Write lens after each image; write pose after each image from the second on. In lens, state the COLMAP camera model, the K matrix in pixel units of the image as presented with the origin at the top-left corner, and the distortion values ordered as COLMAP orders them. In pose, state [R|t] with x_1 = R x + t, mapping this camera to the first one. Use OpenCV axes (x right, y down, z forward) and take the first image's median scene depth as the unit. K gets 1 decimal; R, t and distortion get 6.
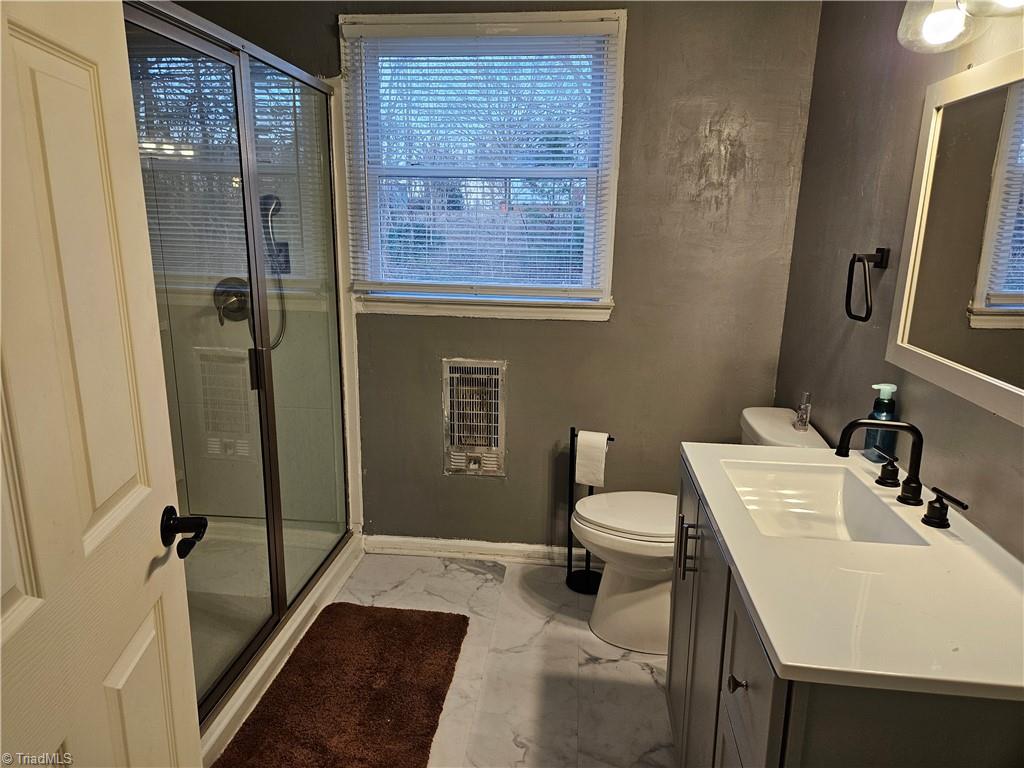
lens RADIAL K [[688.5, 0, 512.0], [0, 688.5, 387.2], [0, 0, 1]] dist [0.062413, -0.009941]
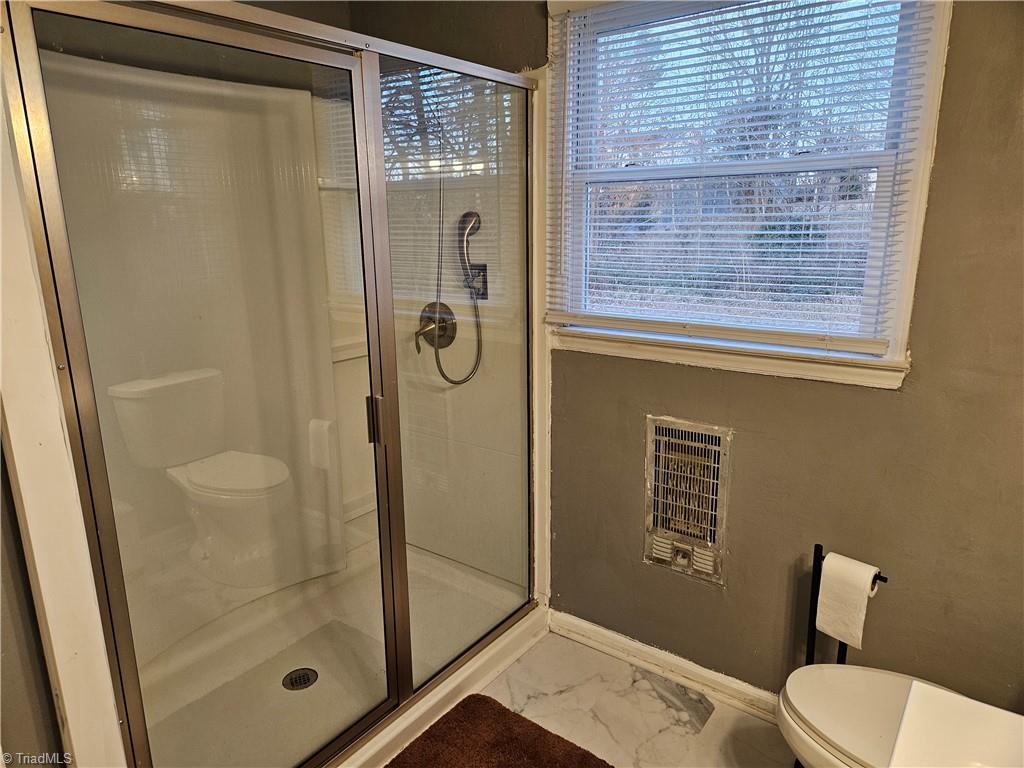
lens RADIAL K [[688.5, 0, 510.1], [0, 688.5, 380.4], [0, 0, 1]] dist [0.062413, -0.009941]
pose [[0.856214, 0.094122, -0.507975, 0.157604], [-0.094980, 0.995182, 0.024304, -0.085057], [0.507816, 0.027438, 0.861029, 0.262750]]
